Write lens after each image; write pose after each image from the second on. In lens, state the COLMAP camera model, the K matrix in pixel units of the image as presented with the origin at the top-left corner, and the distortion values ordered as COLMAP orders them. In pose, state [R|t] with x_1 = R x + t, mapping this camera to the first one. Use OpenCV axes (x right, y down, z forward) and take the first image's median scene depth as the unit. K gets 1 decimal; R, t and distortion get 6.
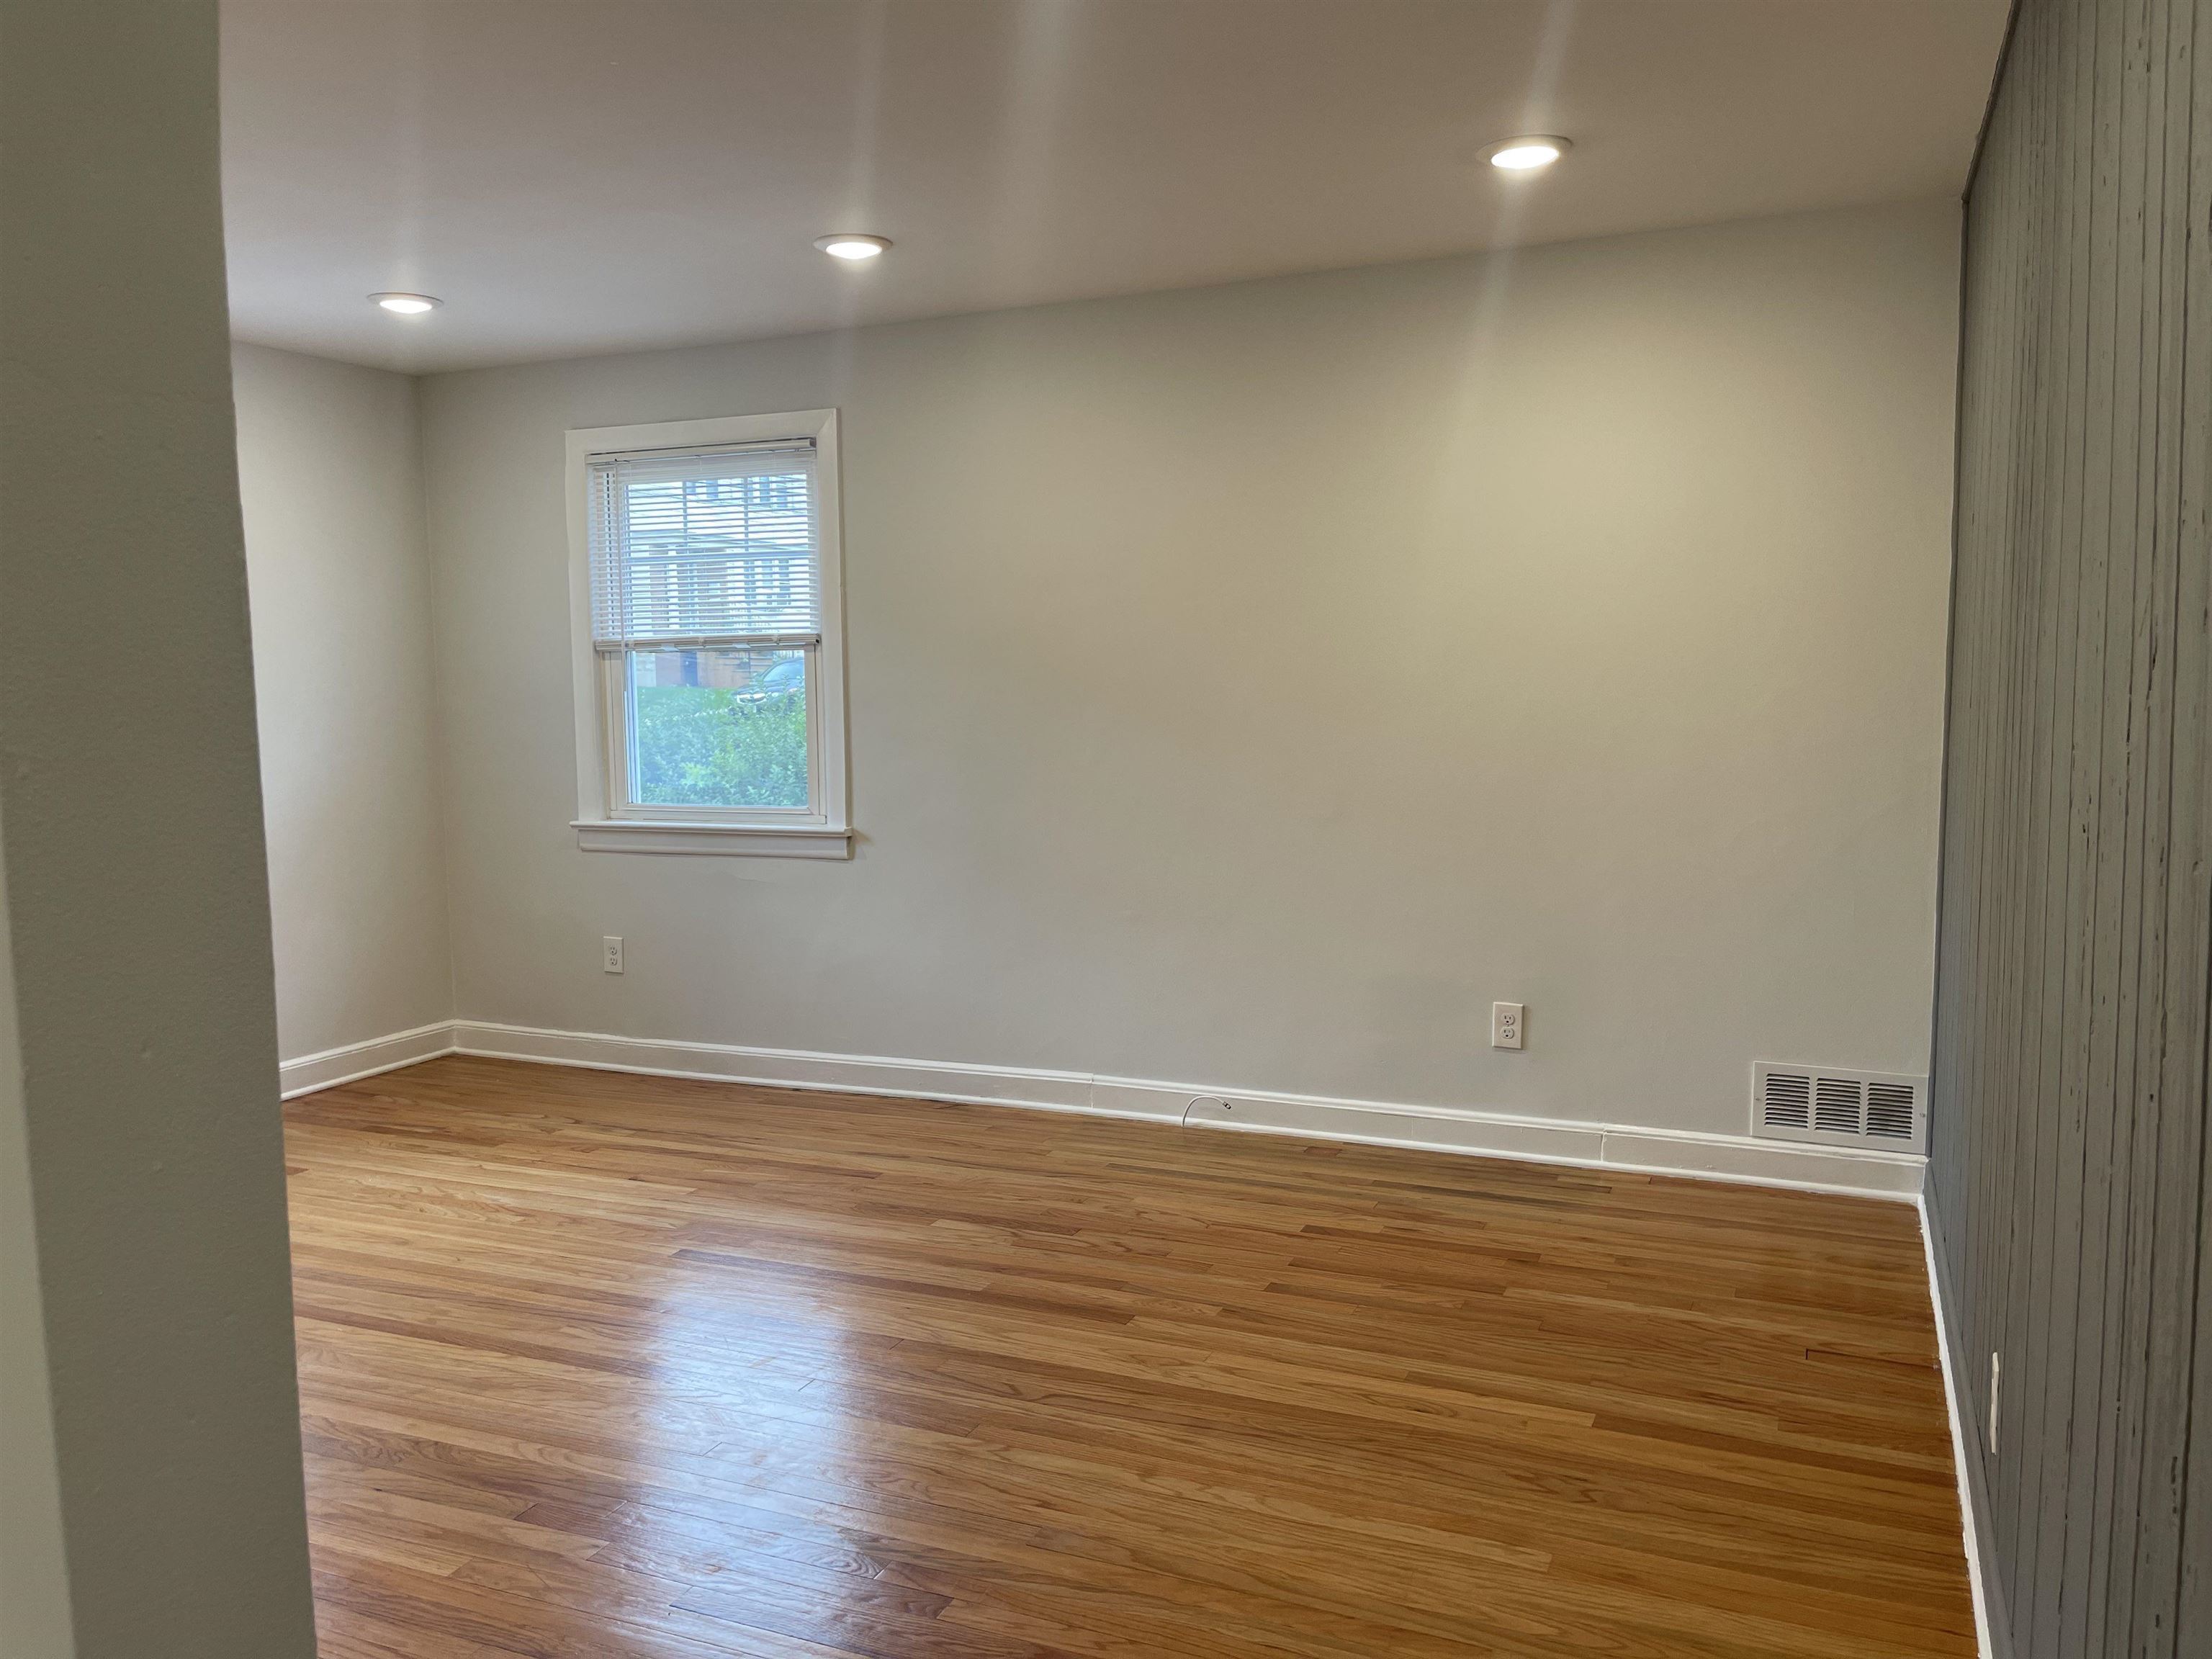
lens RADIAL K [[1683.0, 0, 1106.0], [0, 1683.0, 829.5], [0, 0, 1]] dist [0.080225, -0.121883]
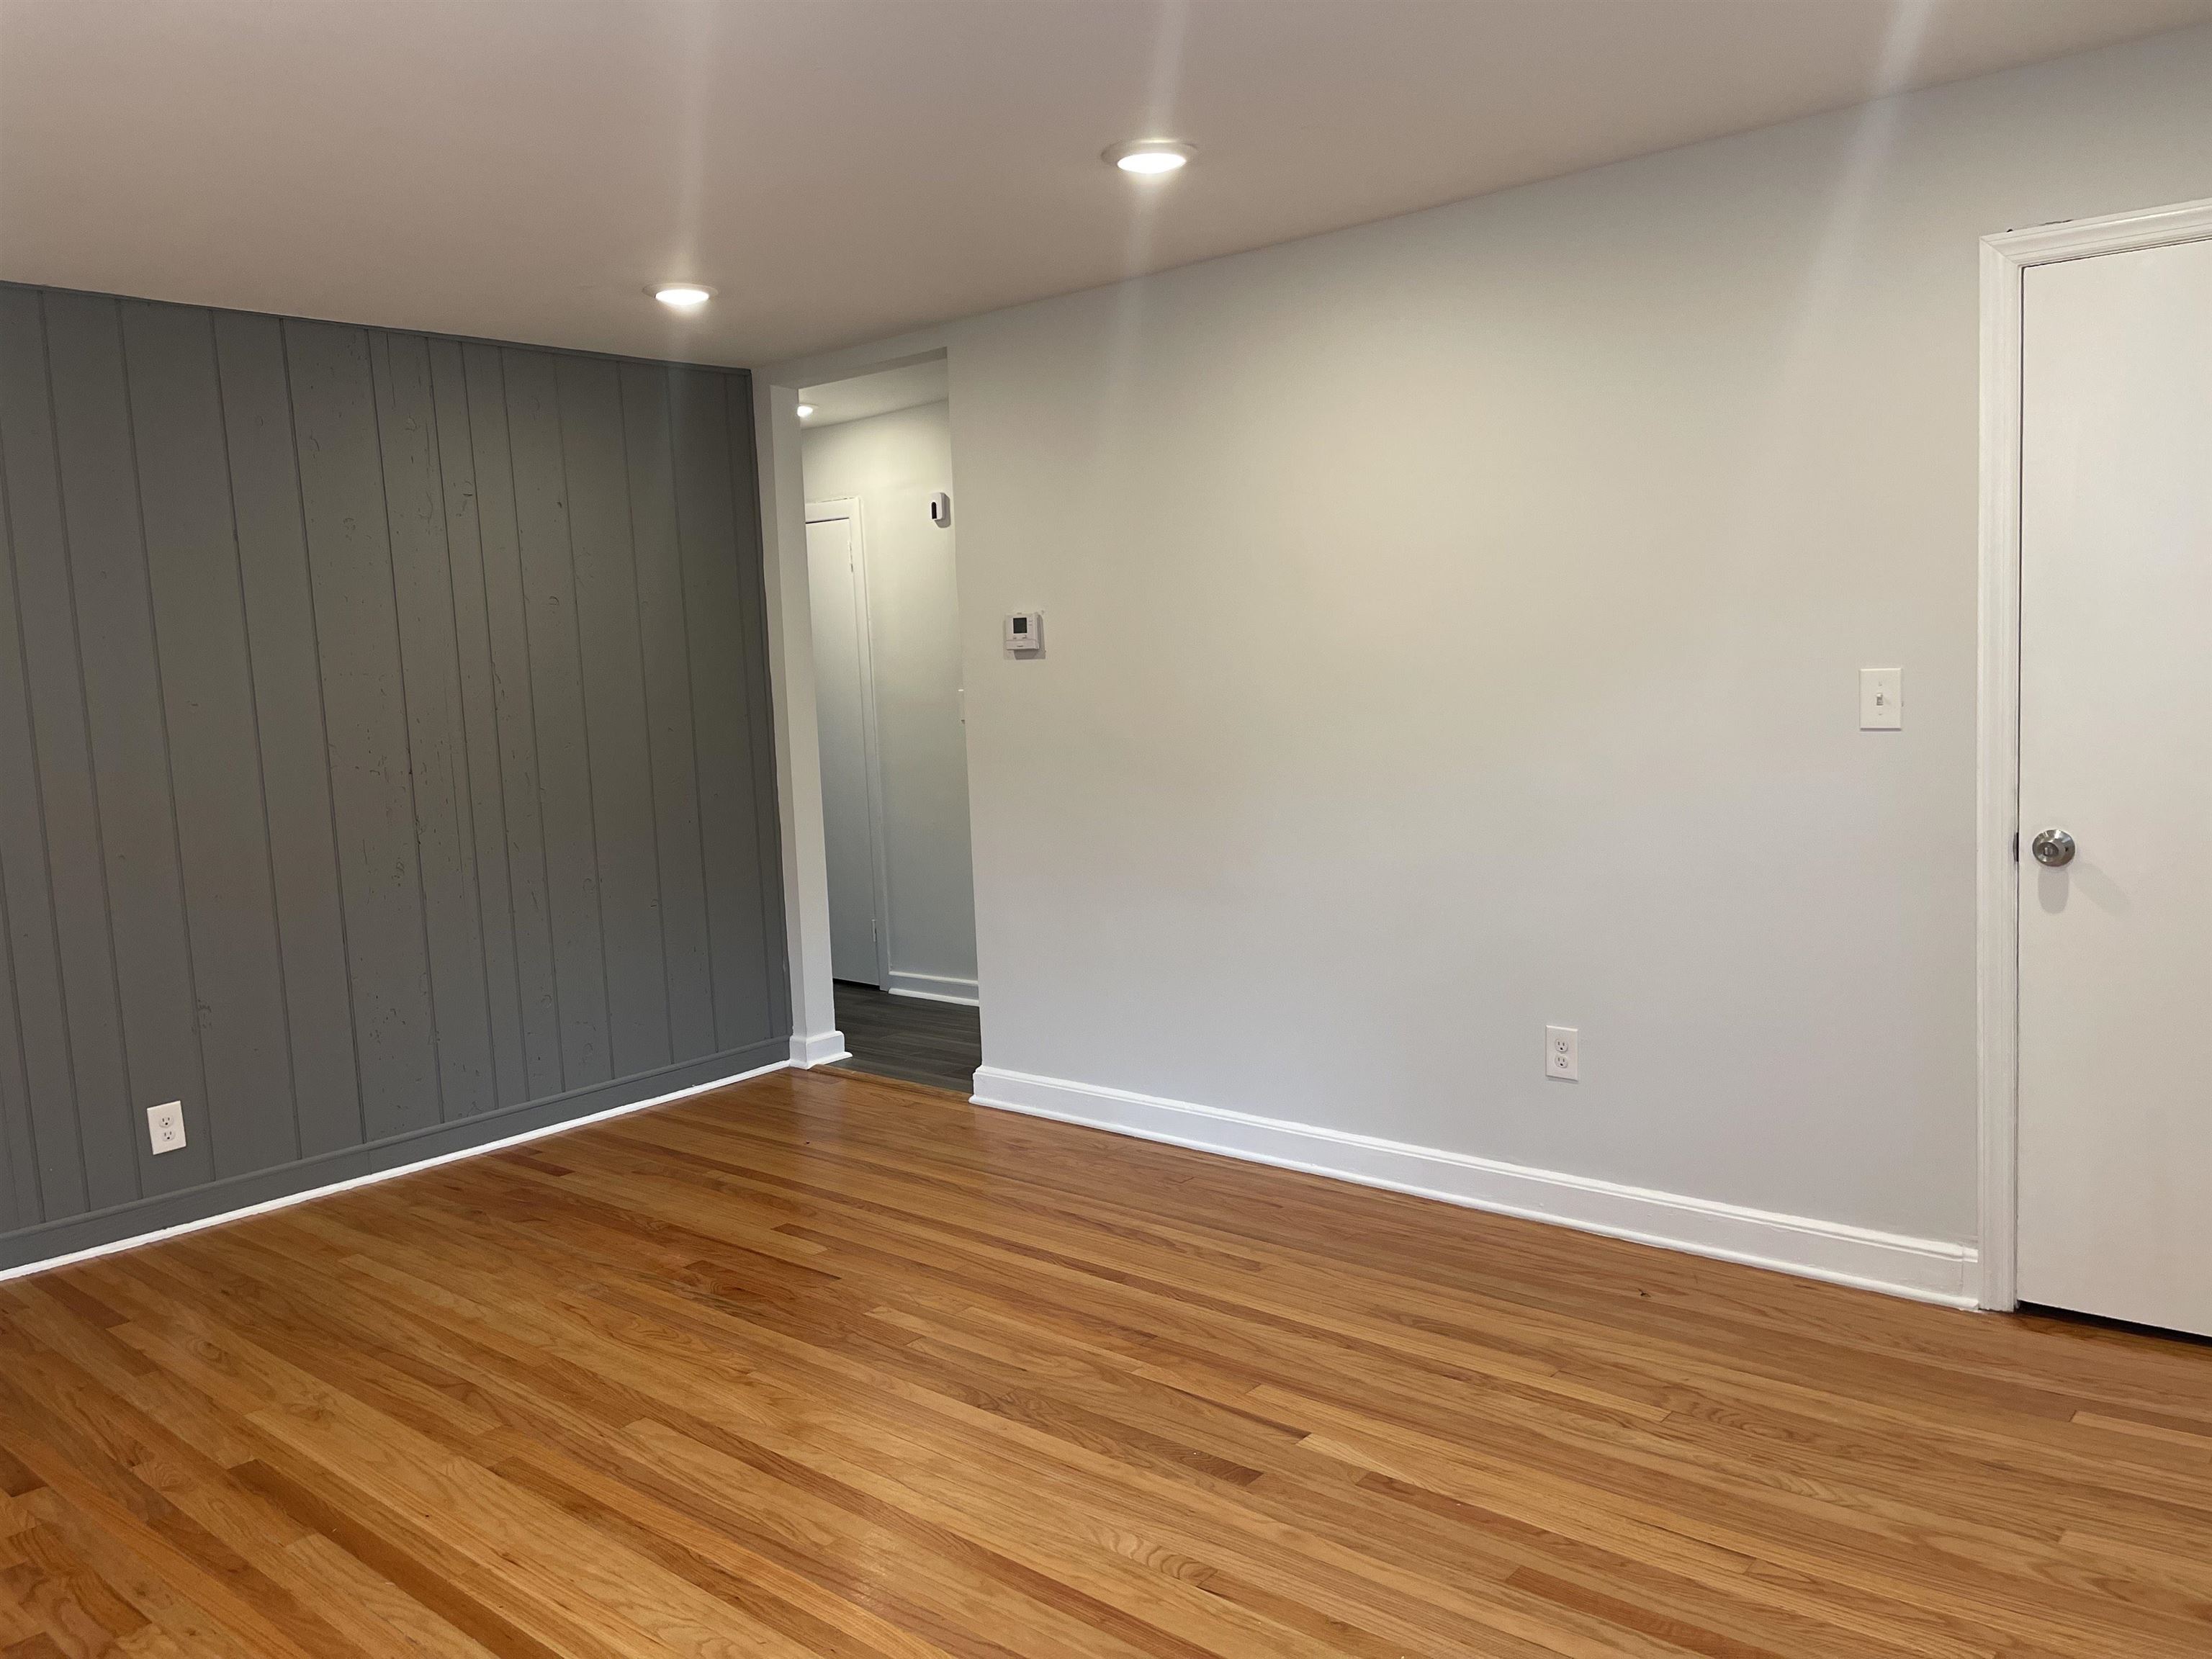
lens RADIAL K [[1668.7, 0, 1103.4], [0, 1668.7, 818.3], [0, 0, 1]] dist [0.069861, -0.089232]
pose [[-0.953445, 0.028525, 0.300216, -0.560362], [0.085049, 0.980540, 0.176938, -0.127052], [-0.289326, 0.194234, -0.937317, 1.336395]]
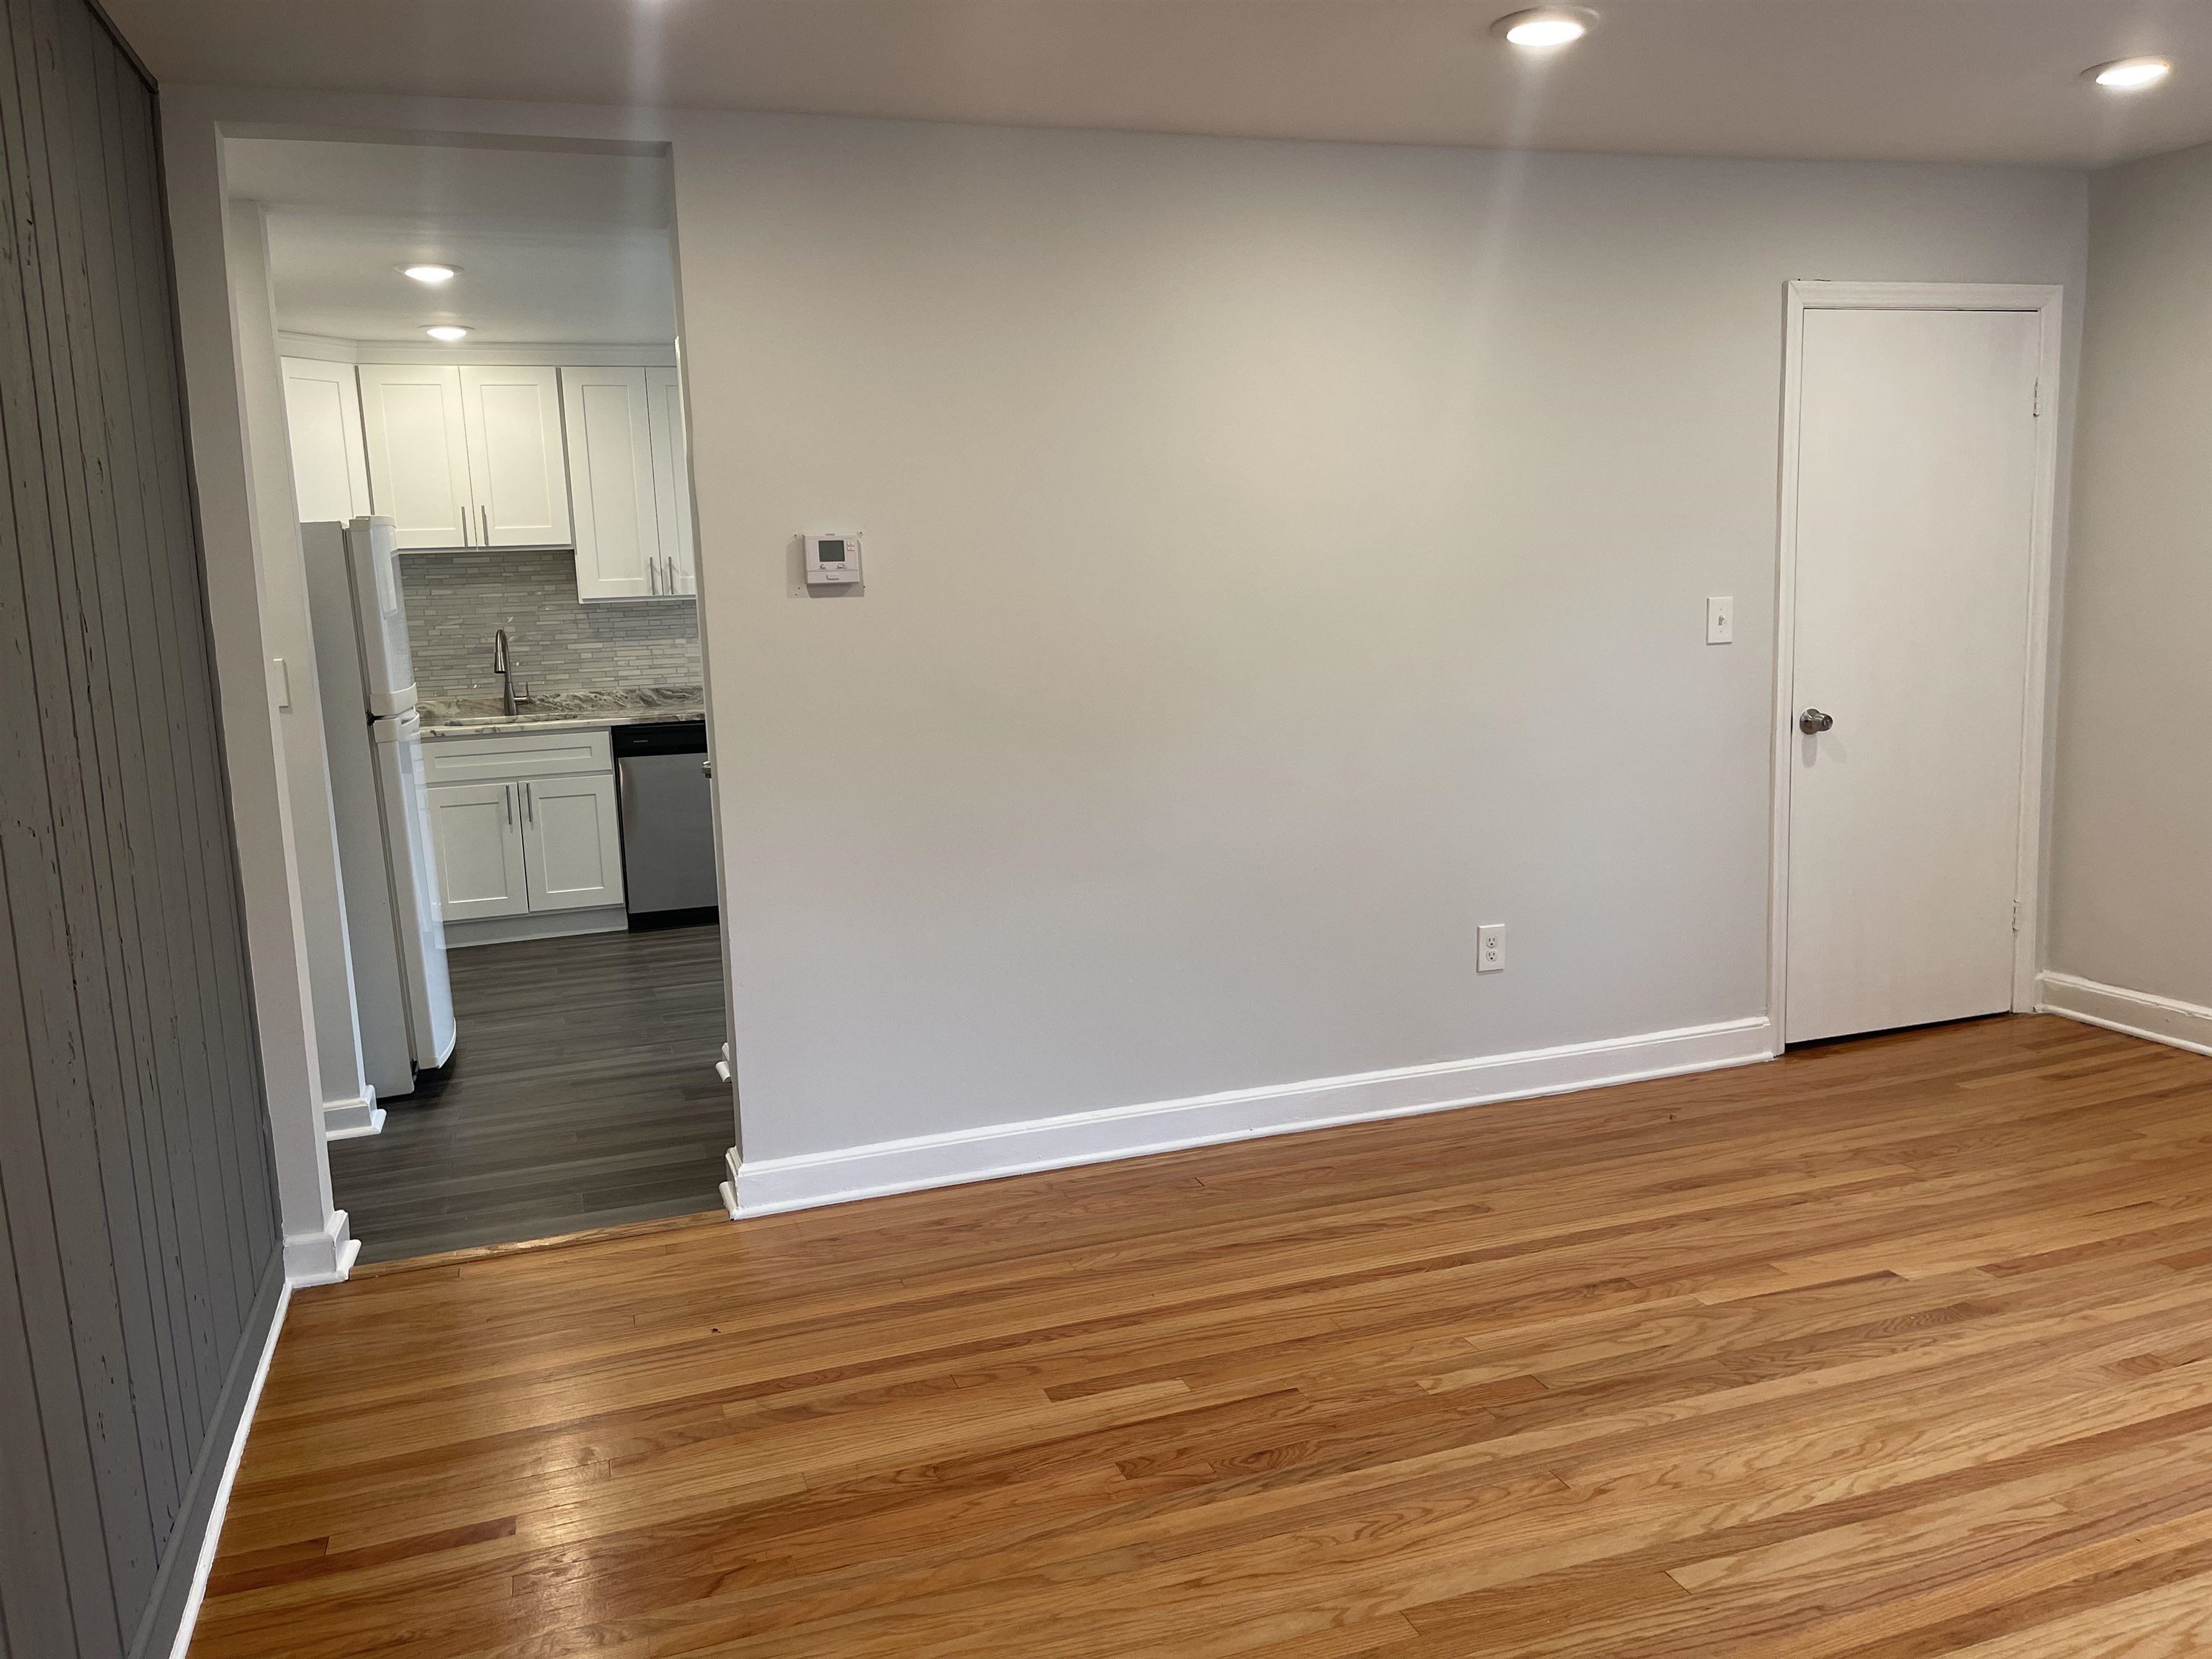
lens RADIAL K [[1667.6, 0, 1106.0], [0, 1667.6, 829.5], [0, 0, 1]] dist [0.053160, -0.042653]
pose [[-0.732656, 0.143821, -0.665230, 0.333716], [-0.011553, 0.974649, 0.223440, -0.112515], [0.680502, 0.171390, -0.712421, 0.976307]]
